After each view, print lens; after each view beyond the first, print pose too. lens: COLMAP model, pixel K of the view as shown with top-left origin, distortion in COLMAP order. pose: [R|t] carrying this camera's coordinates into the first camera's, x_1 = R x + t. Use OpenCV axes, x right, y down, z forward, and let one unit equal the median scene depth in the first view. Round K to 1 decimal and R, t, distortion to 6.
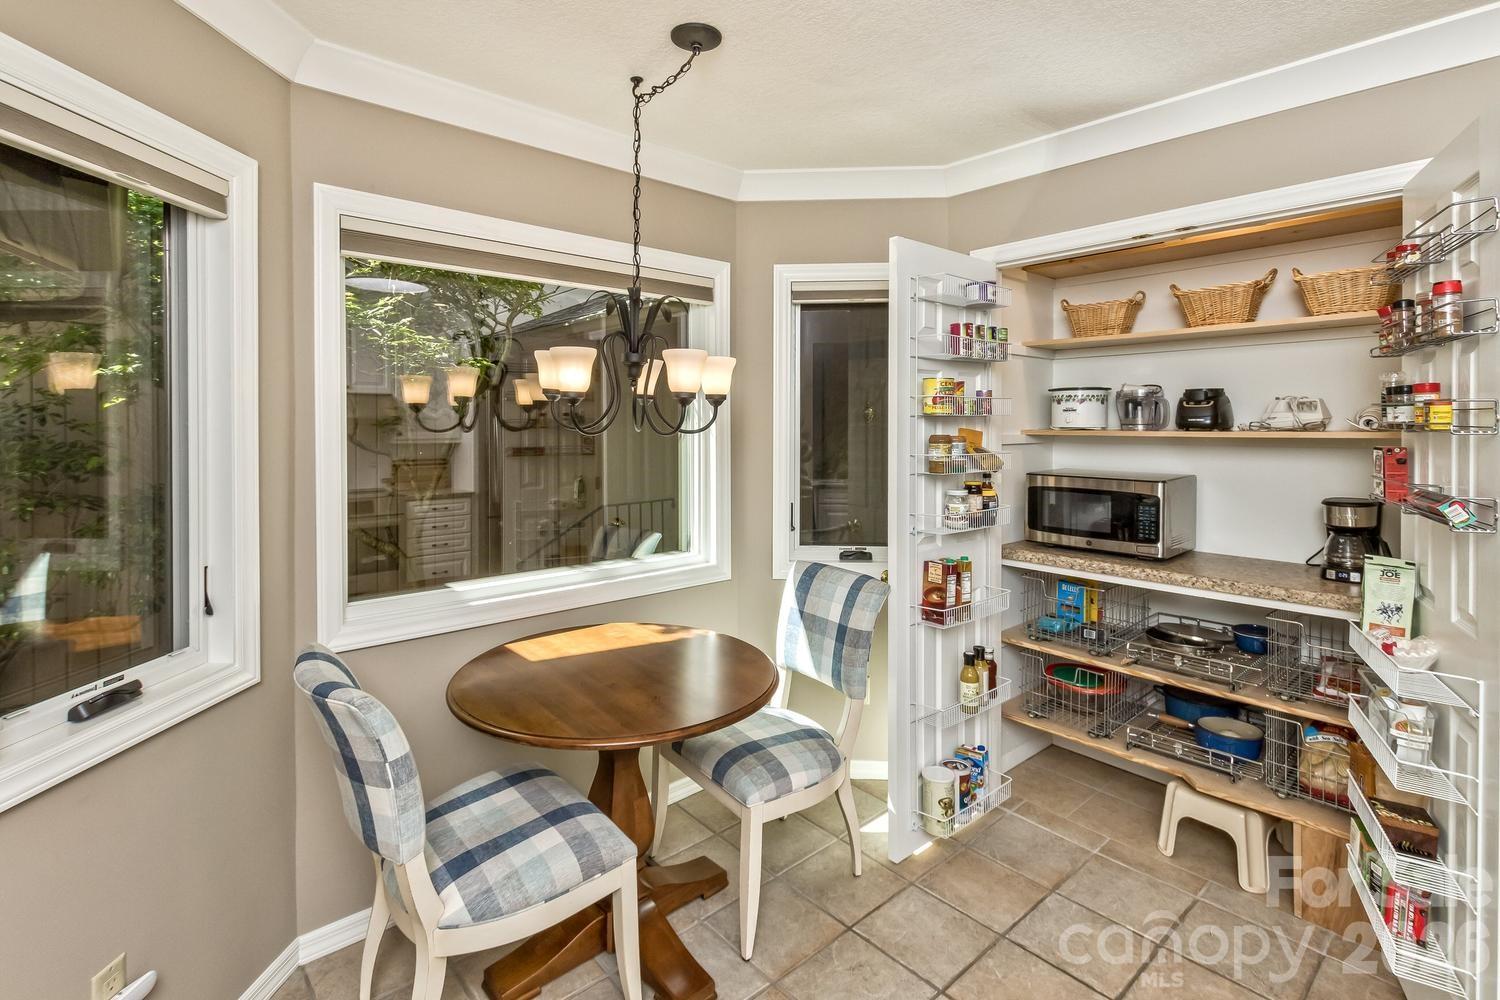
lens RADIAL K [[692.0, 0, 748.2], [0, 692.0, 428.1], [0, 0, 1]] dist [-0.000275, 0.000021]
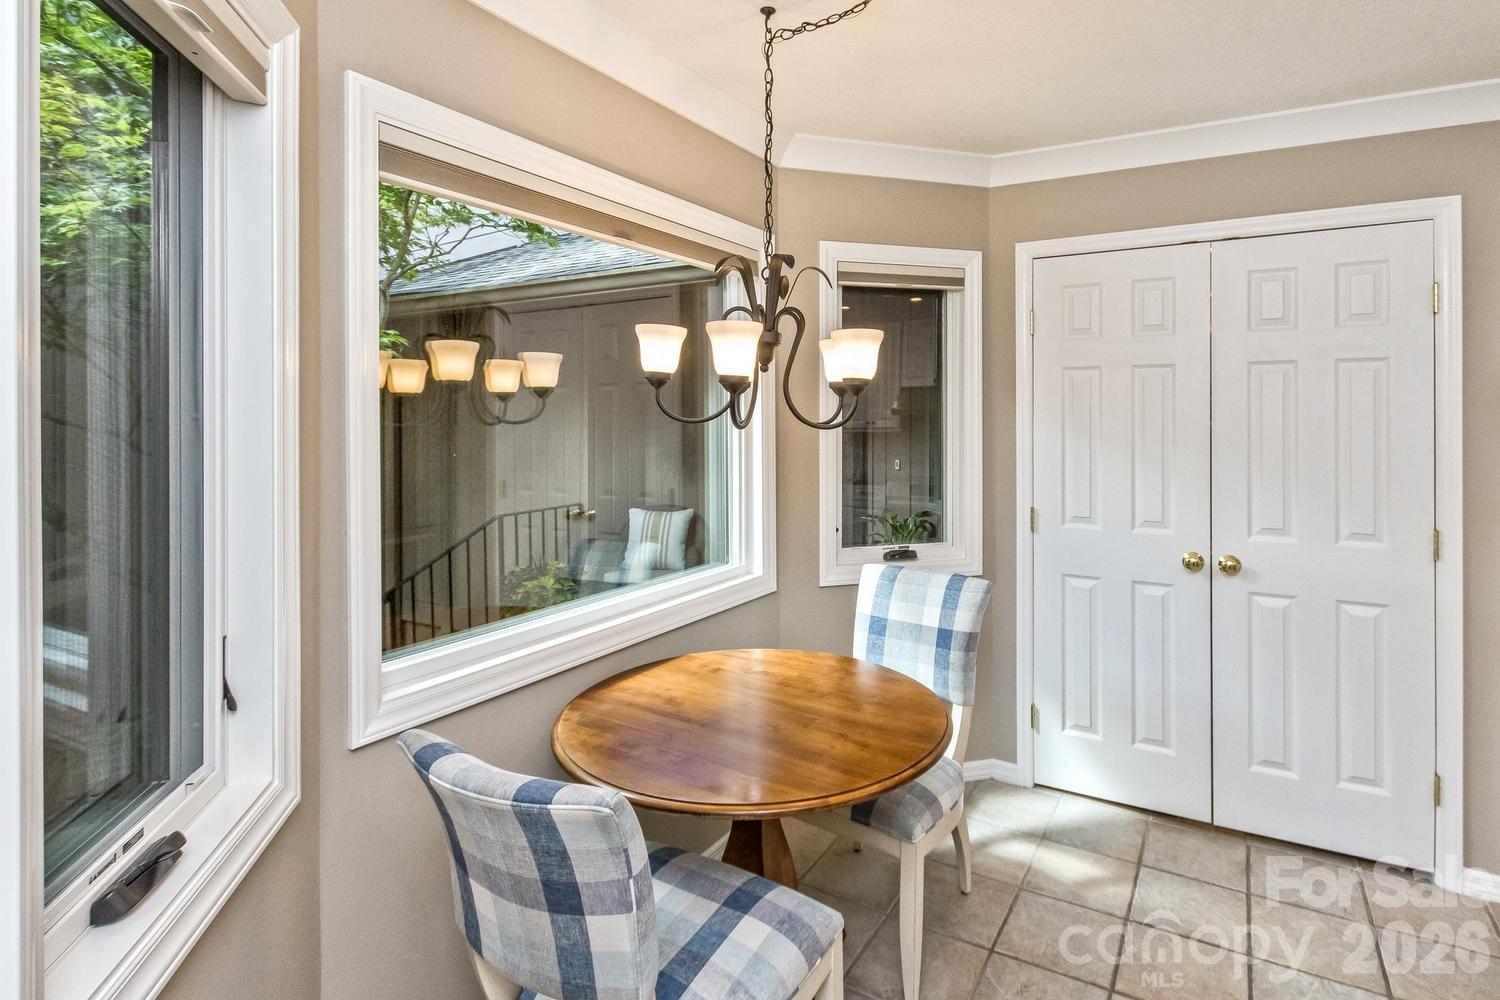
lens RADIAL K [[733.2, 0, 746.7], [0, 733.2, 413.9], [0, 0, 1]] dist [0.002125, -0.000179]
pose [[0.937559, 0.001829, 0.347822, -0.504331], [0.001047, 0.999967, -0.008080, -0.000949], [-0.347825, 0.007939, 0.937526, 0.167421]]
